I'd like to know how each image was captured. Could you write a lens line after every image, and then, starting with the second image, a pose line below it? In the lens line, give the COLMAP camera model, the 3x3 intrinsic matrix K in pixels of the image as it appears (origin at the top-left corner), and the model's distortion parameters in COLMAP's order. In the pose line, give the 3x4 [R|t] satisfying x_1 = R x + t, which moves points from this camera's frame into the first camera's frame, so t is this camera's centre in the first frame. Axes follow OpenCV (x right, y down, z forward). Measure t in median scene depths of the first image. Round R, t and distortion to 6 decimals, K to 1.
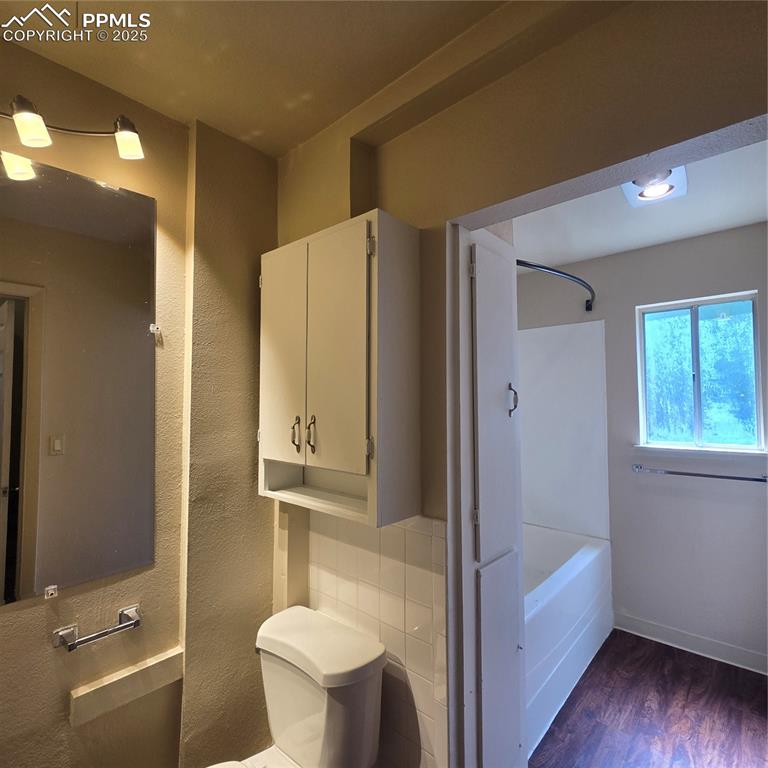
lens RADIAL K [[419.2, 0, 384.3], [0, 419.2, 384.7], [0, 0, 1]] dist [-0.002376, -0.000753]
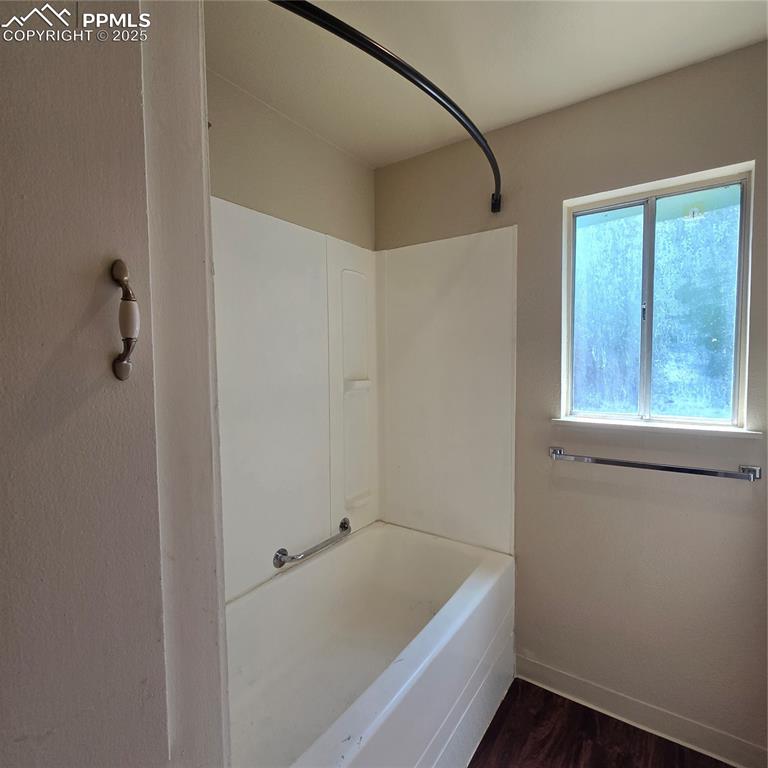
lens RADIAL K [[419.2, 0, 384.0], [0, 419.2, 383.8], [0, 0, 1]] dist [-0.002376, -0.000753]
pose [[0.990846, -0.010175, 0.134616, 0.253746], [-0.002450, 0.995636, 0.093289, 0.030614], [-0.134978, -0.092765, 0.986497, 0.403978]]
